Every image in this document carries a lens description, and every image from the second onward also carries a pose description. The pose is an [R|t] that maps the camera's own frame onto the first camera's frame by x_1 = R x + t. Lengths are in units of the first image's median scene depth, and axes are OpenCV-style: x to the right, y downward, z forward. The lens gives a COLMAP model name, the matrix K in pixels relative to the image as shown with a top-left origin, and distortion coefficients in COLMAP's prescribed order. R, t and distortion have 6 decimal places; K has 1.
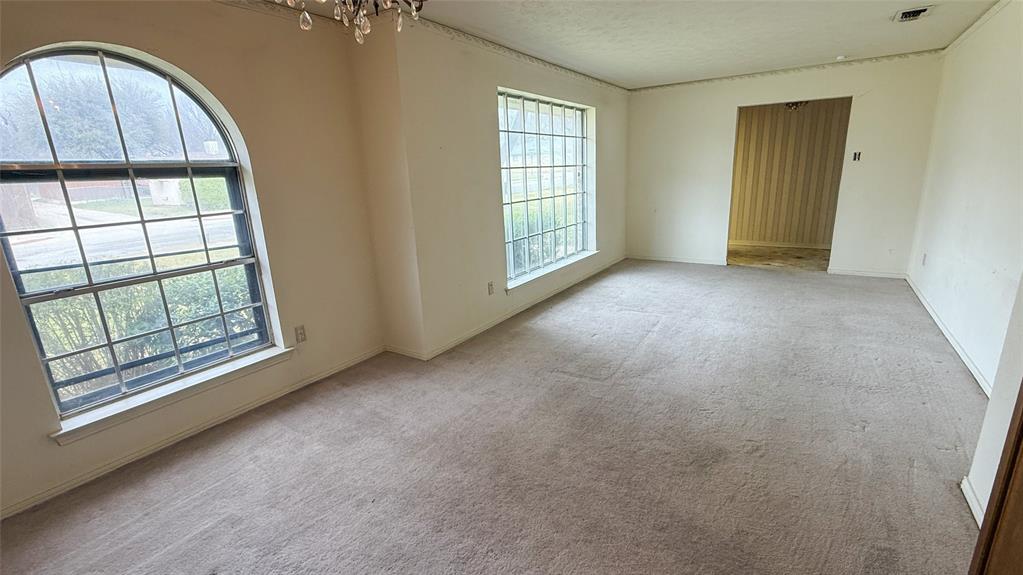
lens RADIAL K [[454.3, 0, 507.0], [0, 454.3, 289.7], [0, 0, 1]] dist [-0.001549, -0.000153]
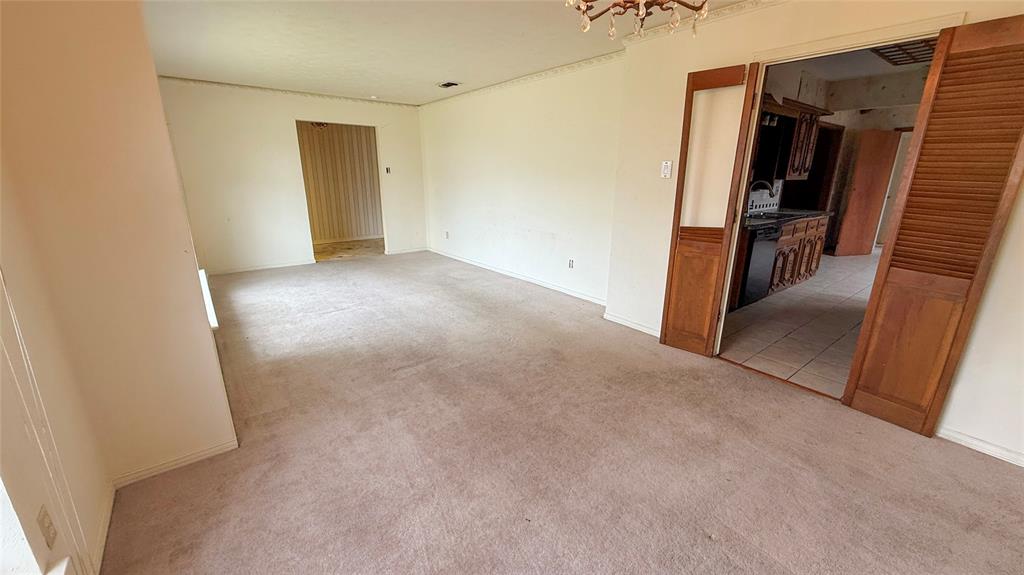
lens RADIAL K [[411.8, 0, 509.4], [0, 411.8, 287.1], [0, 0, 1]] dist [0.000664, -0.000211]
pose [[0.308751, -0.215014, 0.926521, -0.455197], [0.224122, 0.963131, 0.148824, -0.057017], [-0.924360, 0.161705, 0.345557, 0.311158]]
